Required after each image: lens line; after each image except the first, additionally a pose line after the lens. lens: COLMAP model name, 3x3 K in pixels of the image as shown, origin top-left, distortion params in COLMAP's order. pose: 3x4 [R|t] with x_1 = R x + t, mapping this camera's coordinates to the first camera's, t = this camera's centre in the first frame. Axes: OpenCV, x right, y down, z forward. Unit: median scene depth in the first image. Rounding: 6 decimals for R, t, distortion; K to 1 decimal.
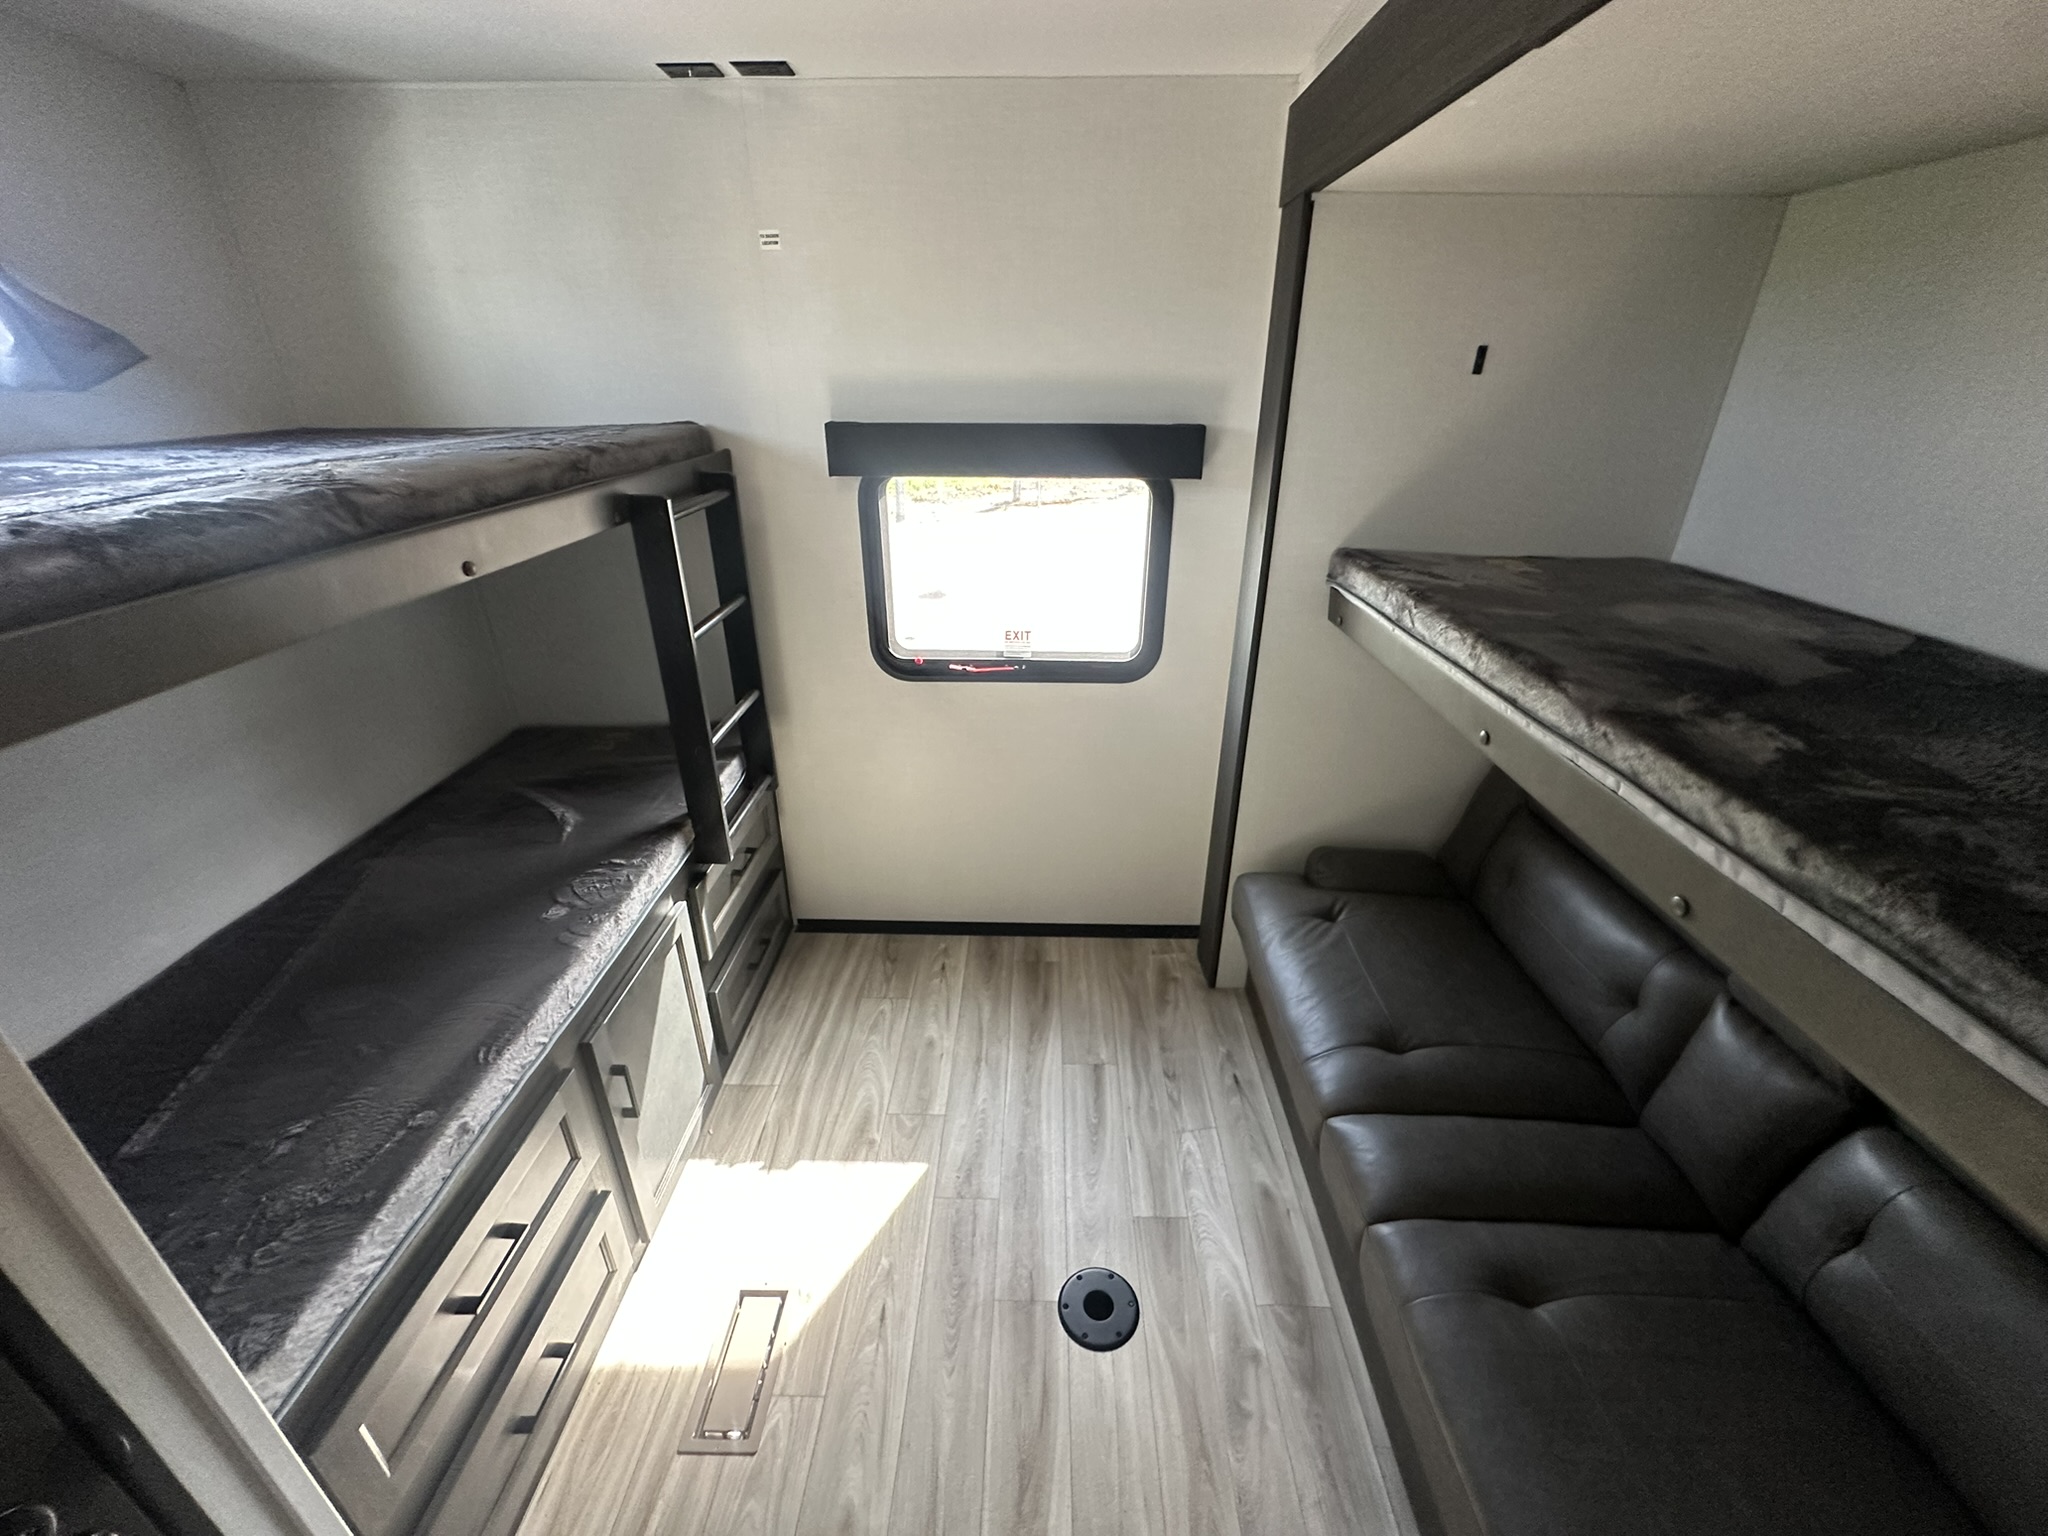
lens RADIAL K [[832.4, 0, 1021.8], [0, 832.4, 758.9], [0, 0, 1]] dist [0.018020, -0.000054]
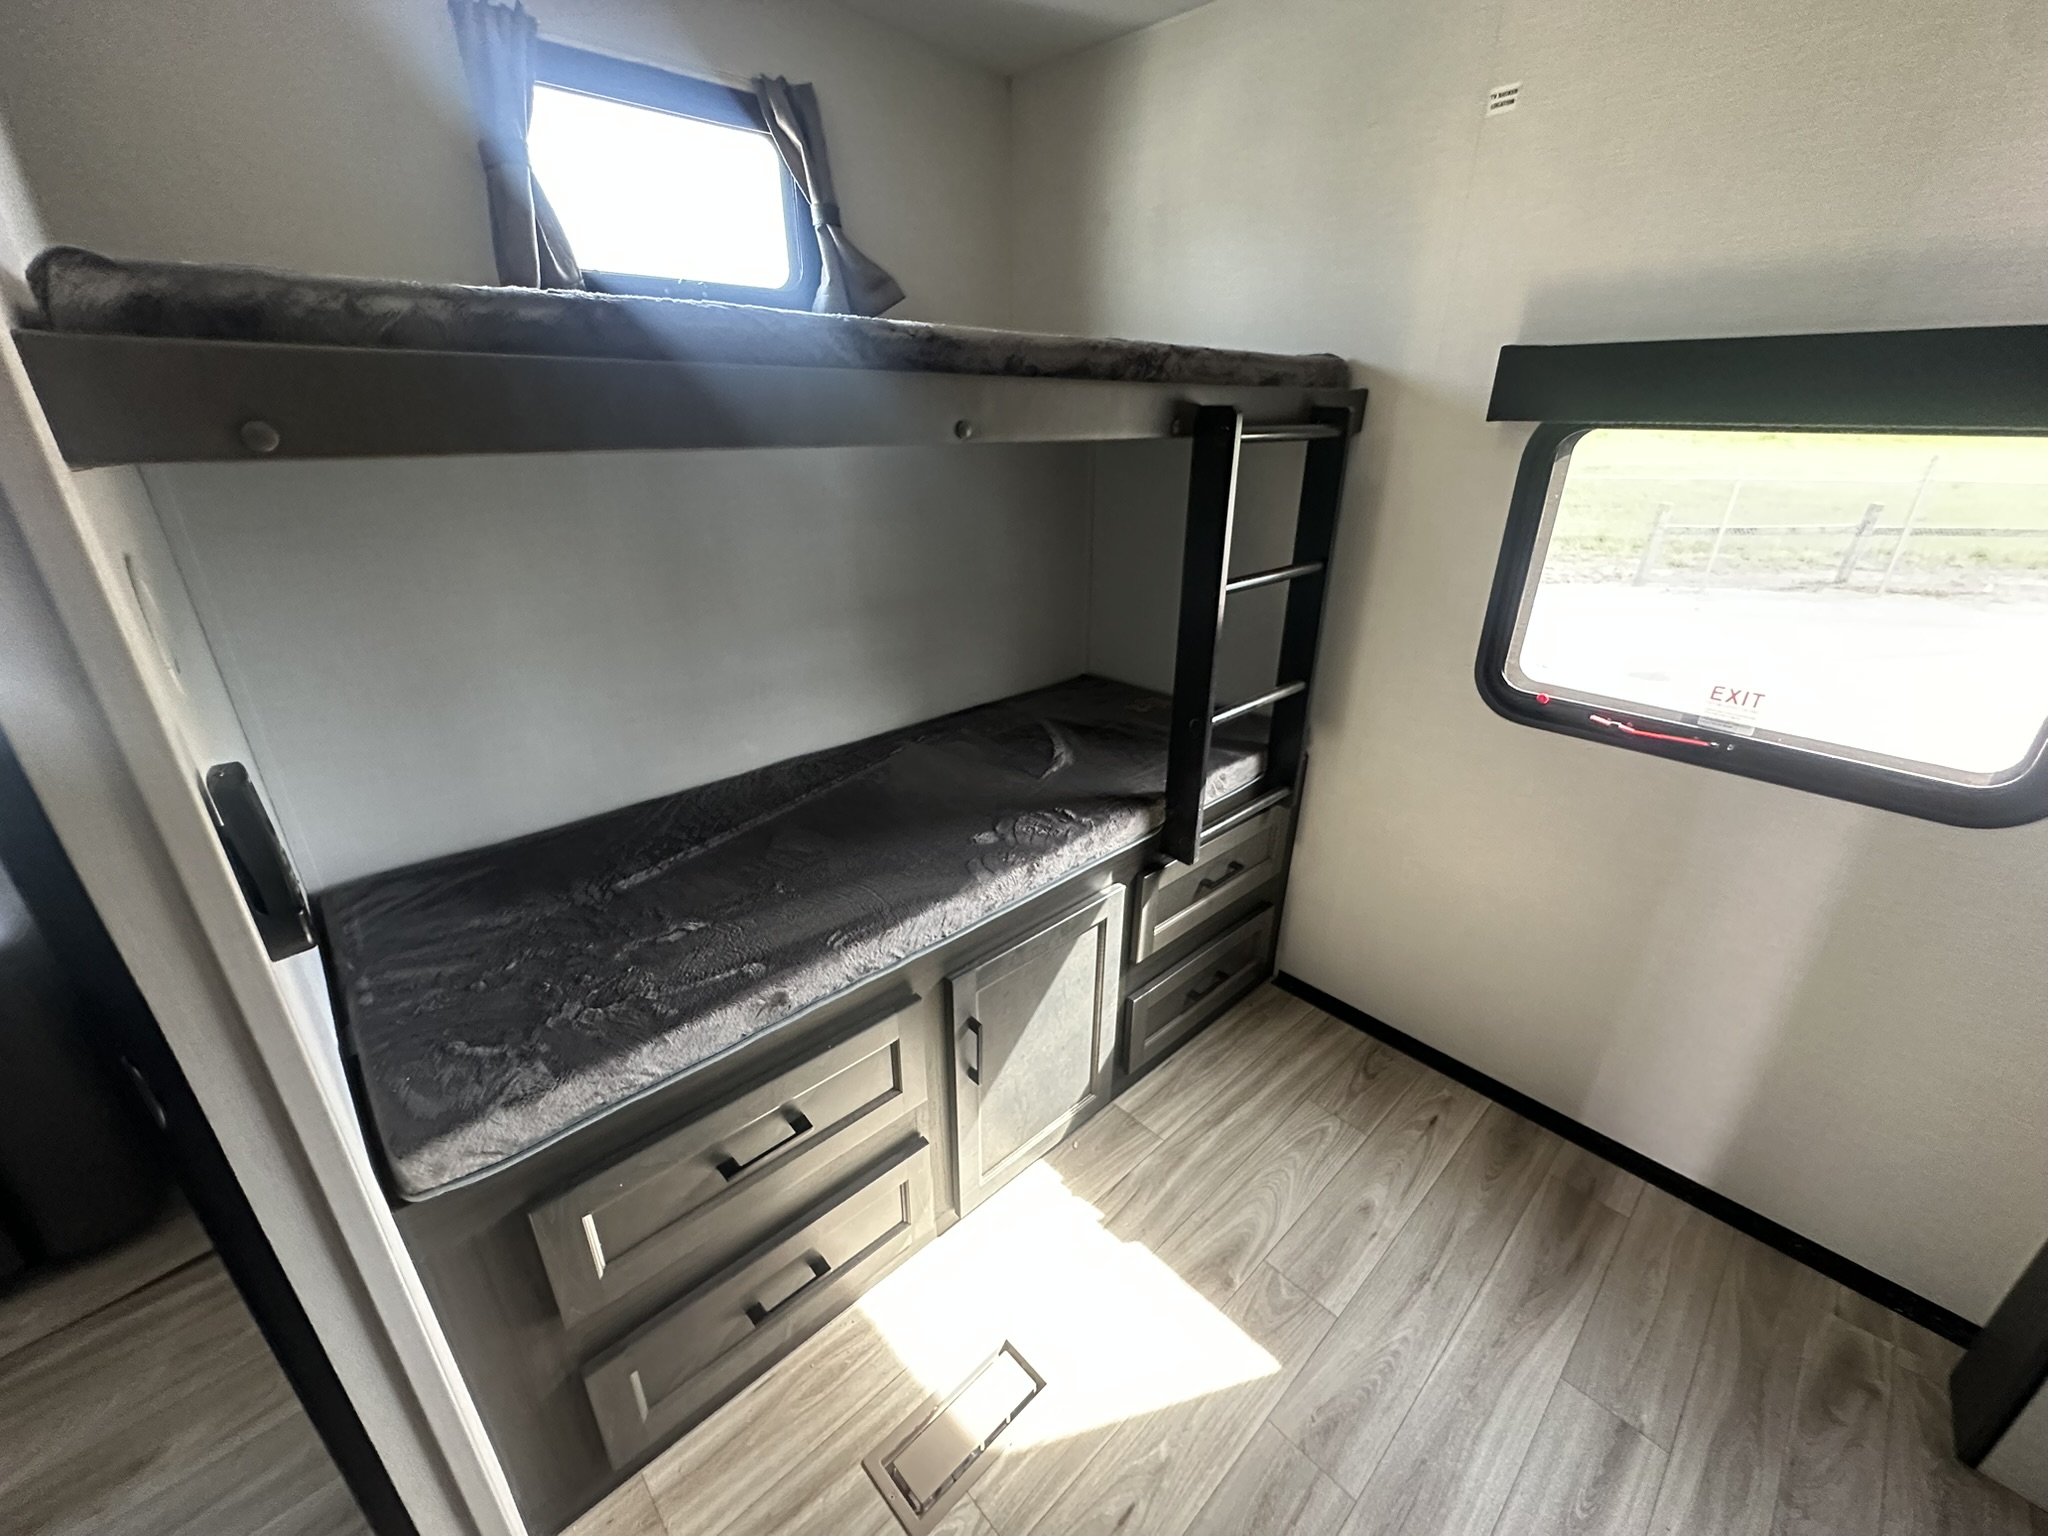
lens RADIAL K [[827.8, 0, 1021.5], [0, 827.8, 764.1], [0, 0, 1]] dist [-0.000831, 0.000227]
pose [[0.704718, 0.281563, -0.651226, 0.041921], [-0.306779, 0.948567, 0.078143, 0.015931], [0.639734, 0.144714, 0.754850, 0.249421]]
